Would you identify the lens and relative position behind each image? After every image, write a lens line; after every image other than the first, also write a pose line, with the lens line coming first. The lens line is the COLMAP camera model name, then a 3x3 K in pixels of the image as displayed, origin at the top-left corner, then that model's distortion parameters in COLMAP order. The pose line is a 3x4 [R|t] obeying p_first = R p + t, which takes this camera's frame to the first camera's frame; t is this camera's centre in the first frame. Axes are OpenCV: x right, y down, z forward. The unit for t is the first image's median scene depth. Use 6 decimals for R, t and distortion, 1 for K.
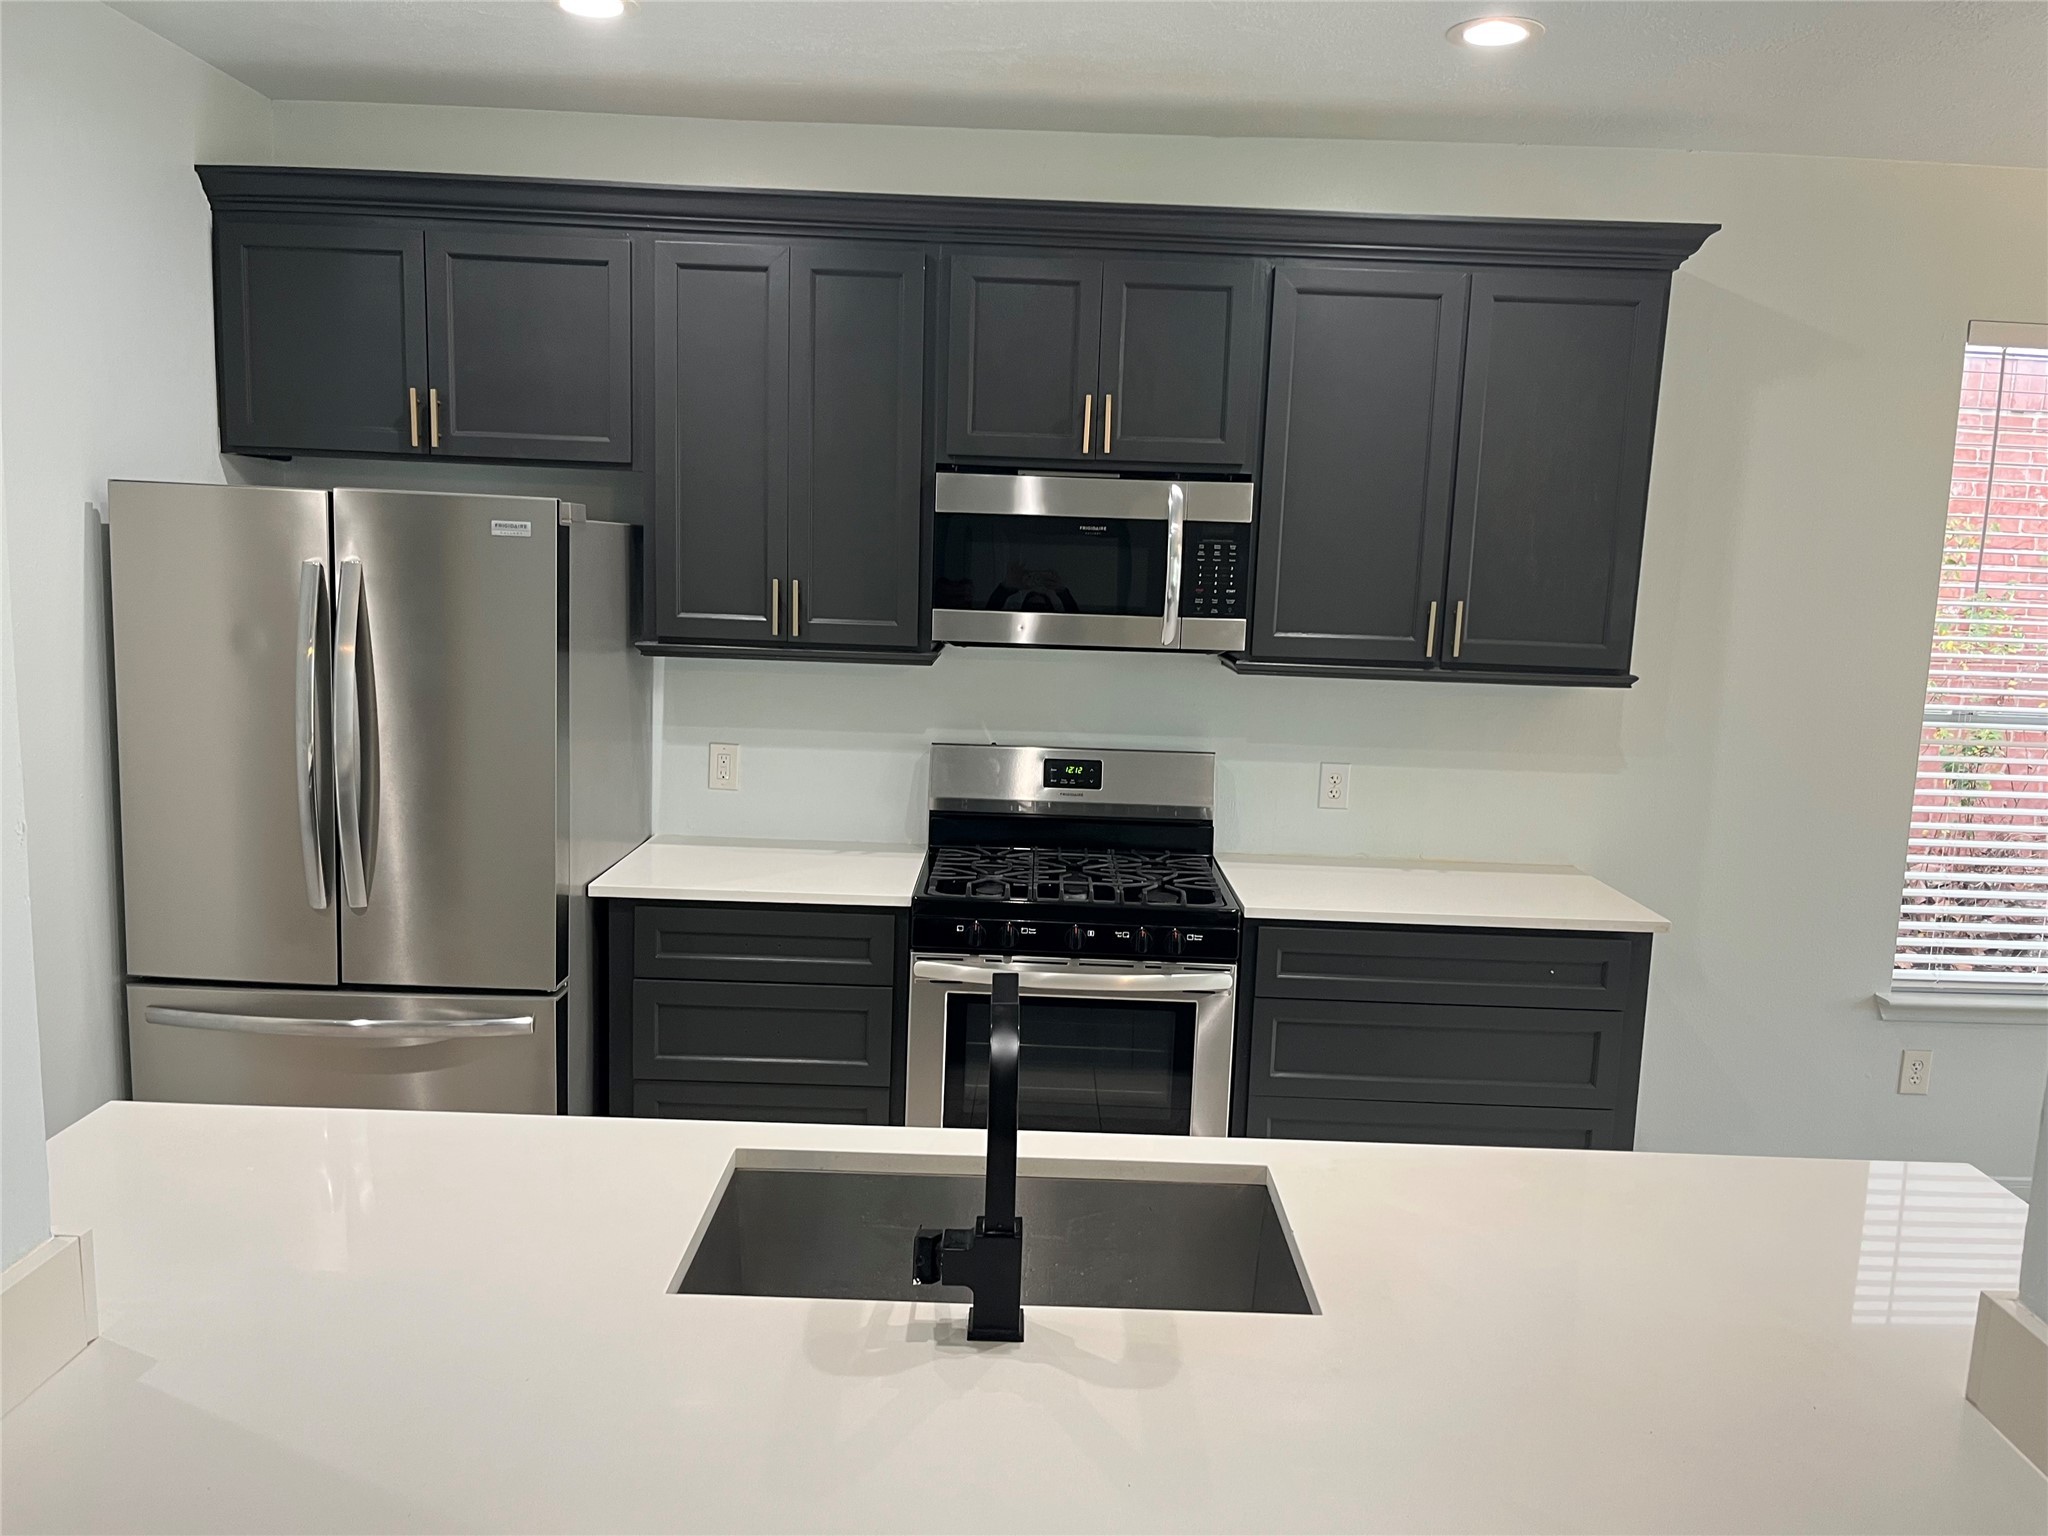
lens RADIAL K [[1564.6, 0, 1026.0], [0, 1564.6, 768.3], [0, 0, 1]] dist [0.125402, -0.179591]
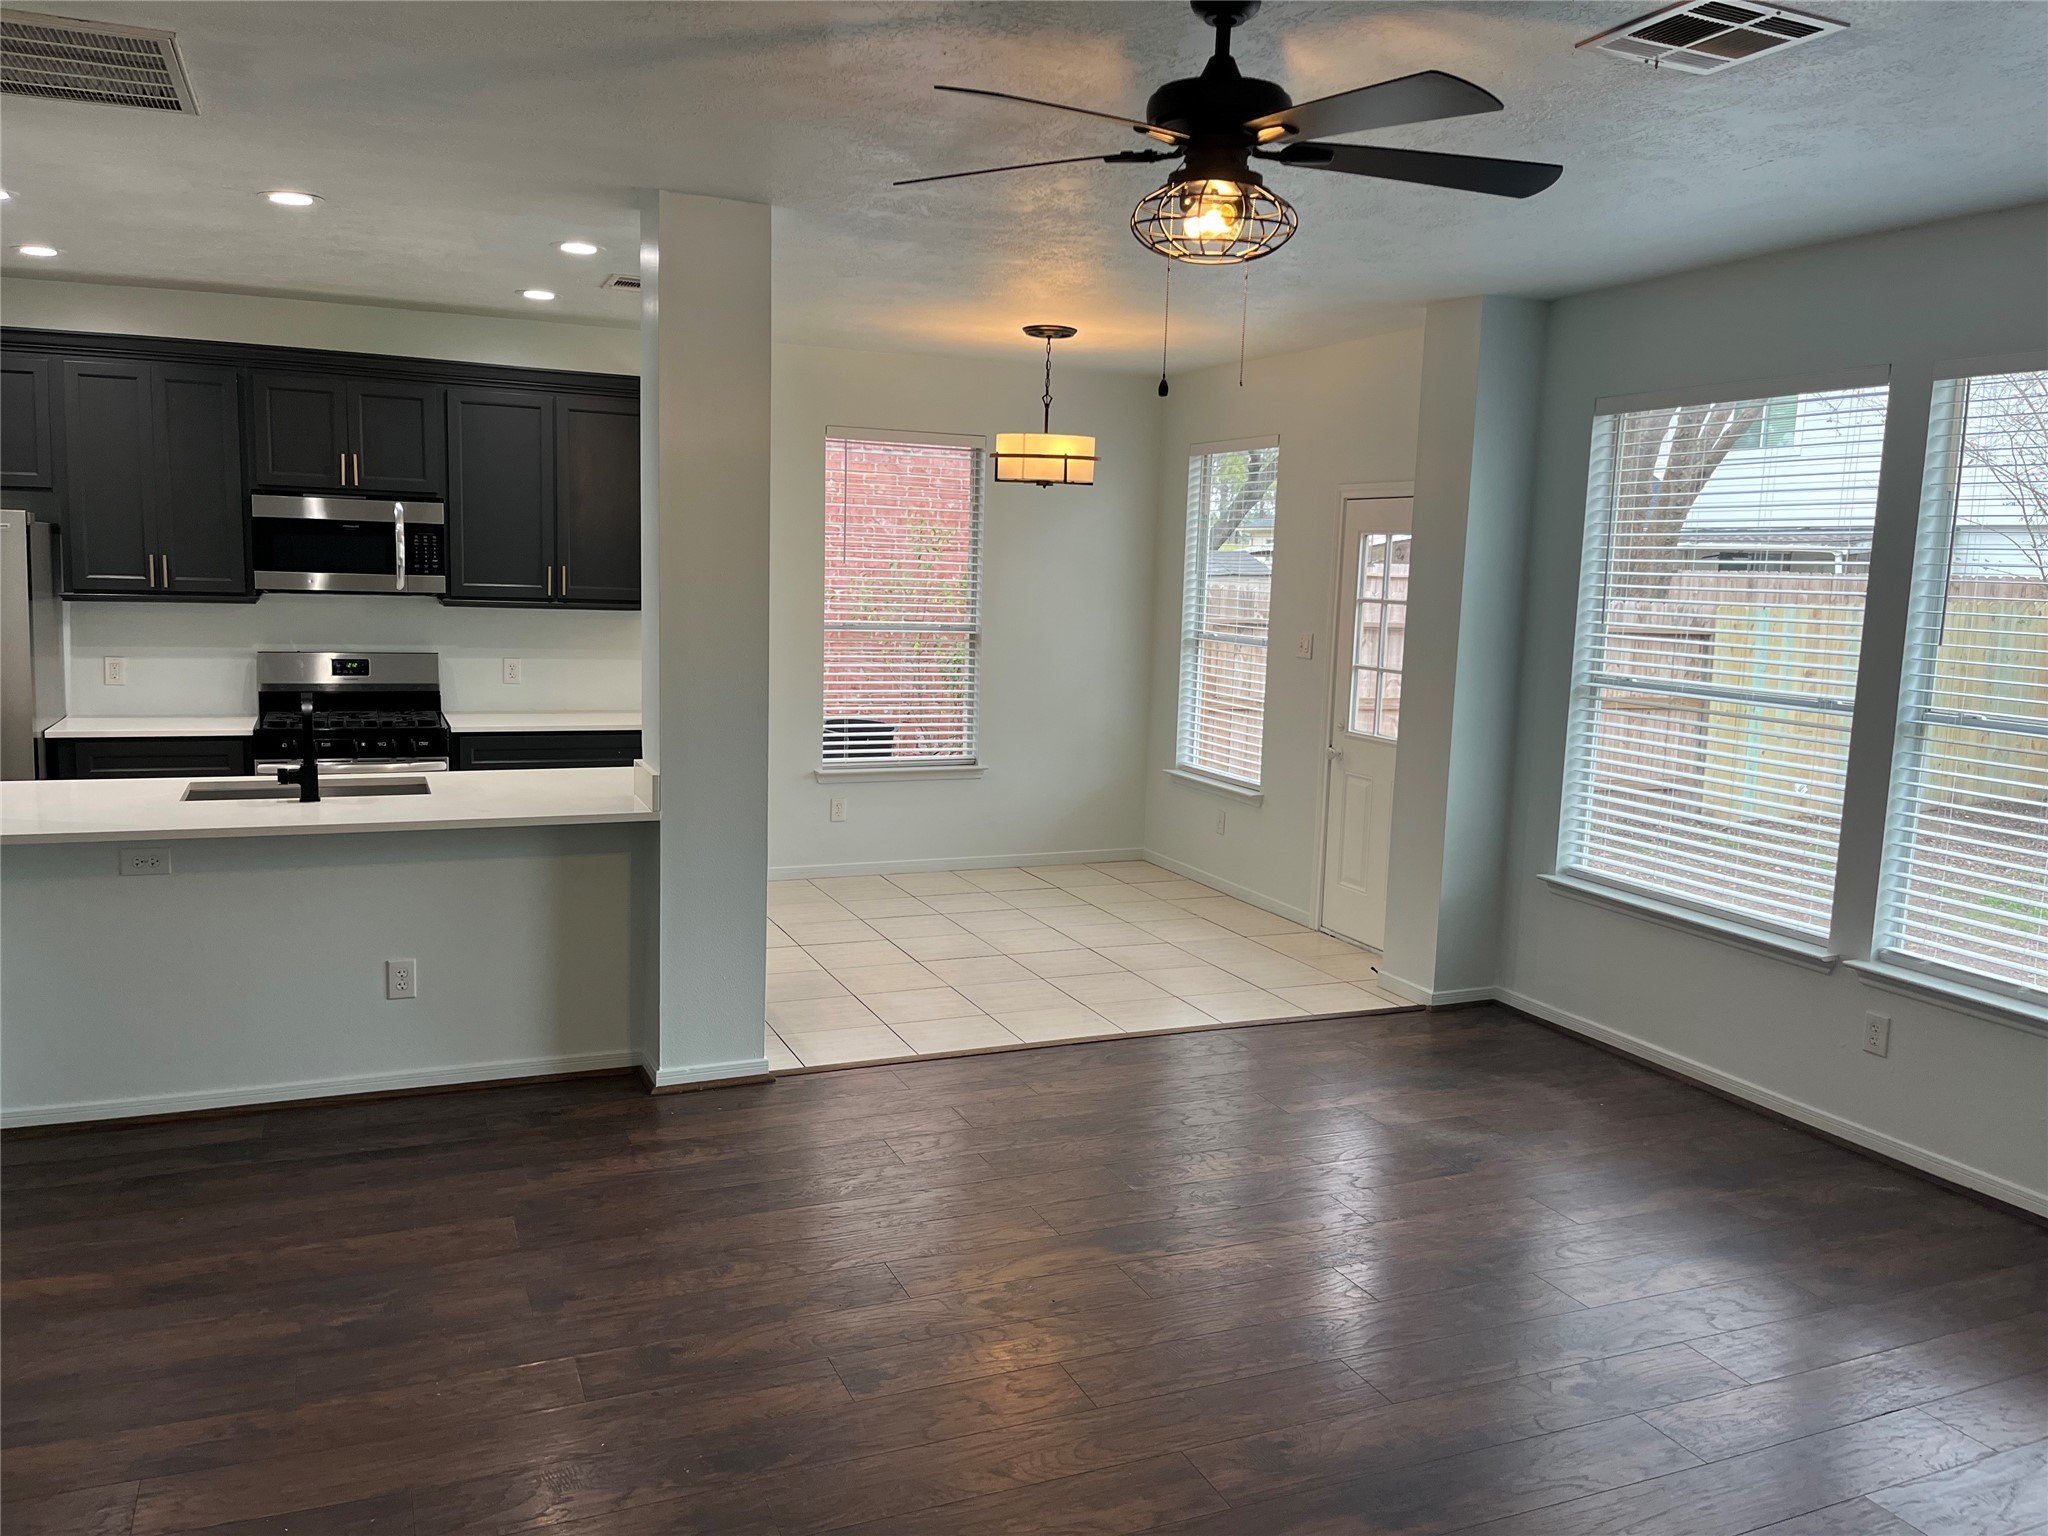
lens RADIAL K [[1564.6, 0, 1026.0], [0, 1564.6, 768.3], [0, 0, 1]] dist [0.125402, -0.179591]
pose [[0.917795, -0.059265, 0.392608, 0.019299], [0.053418, 0.998239, 0.025810, 0.121162], [-0.393446, -0.002716, 0.919344, -1.004163]]
